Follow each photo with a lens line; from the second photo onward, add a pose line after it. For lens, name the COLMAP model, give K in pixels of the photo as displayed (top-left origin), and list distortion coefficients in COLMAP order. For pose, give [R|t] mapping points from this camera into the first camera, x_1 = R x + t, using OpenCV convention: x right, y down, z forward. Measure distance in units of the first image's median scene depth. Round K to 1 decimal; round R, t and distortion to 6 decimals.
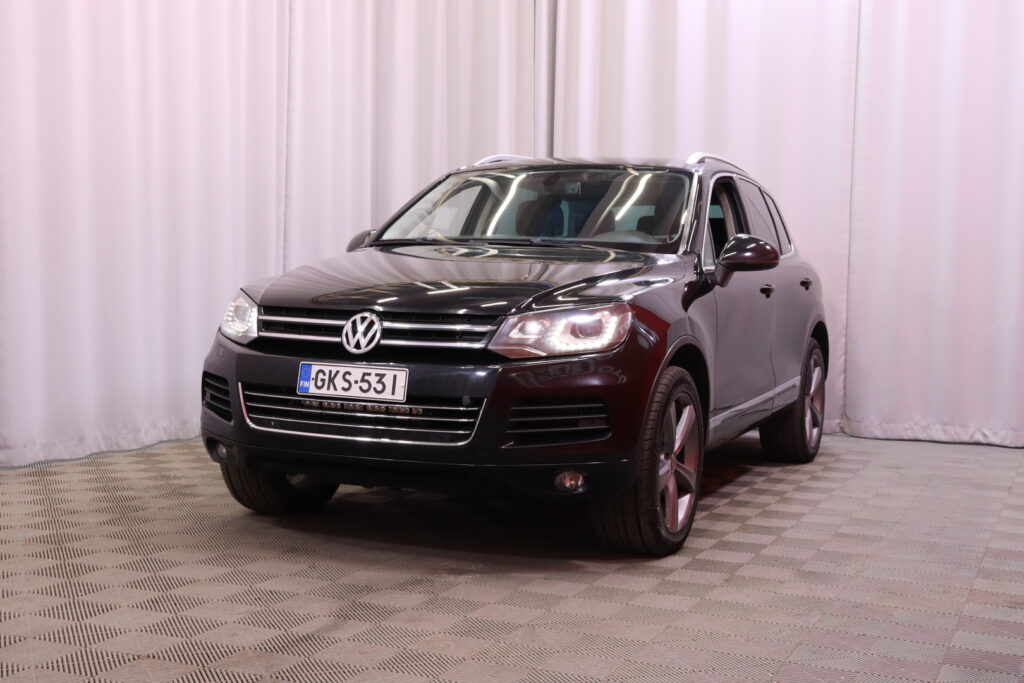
lens RADIAL K [[1354.3, 0, 512.7], [0, 1354.3, 351.2], [0, 0, 1]] dist [0.045036, 0.000000]
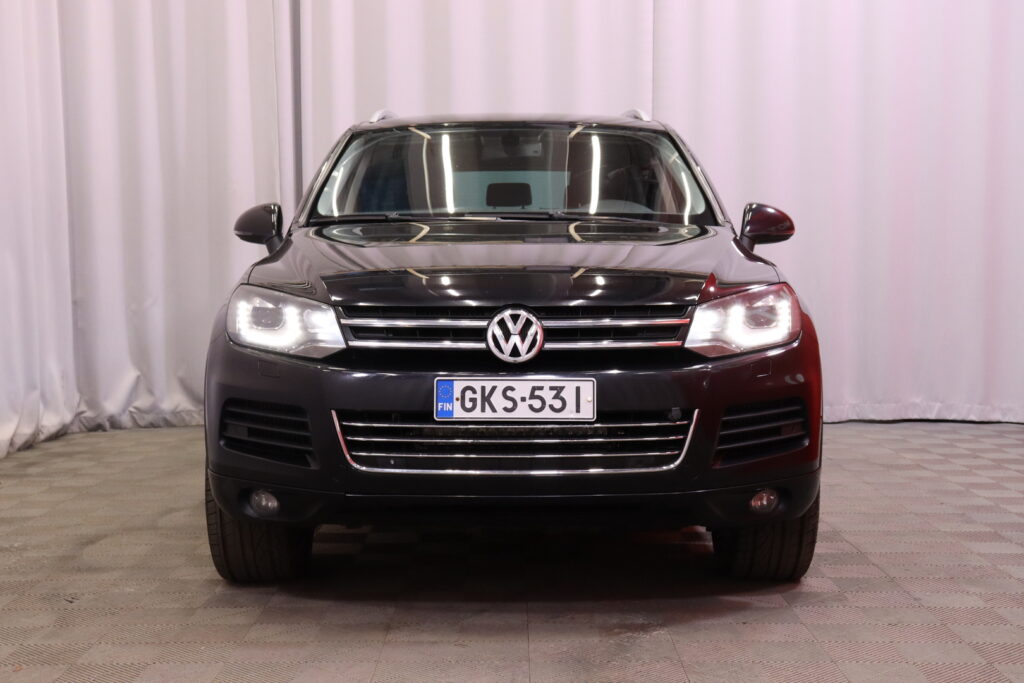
lens RADIAL K [[1538.5, 0, 511.4], [0, 1538.5, 343.6], [0, 0, 1]] dist [0.023376, 0.000000]
pose [[0.917167, -0.051333, 0.395183, -0.463347], [0.049921, 0.998657, 0.013862, -0.021367], [-0.395364, 0.007014, 0.918498, 0.192750]]
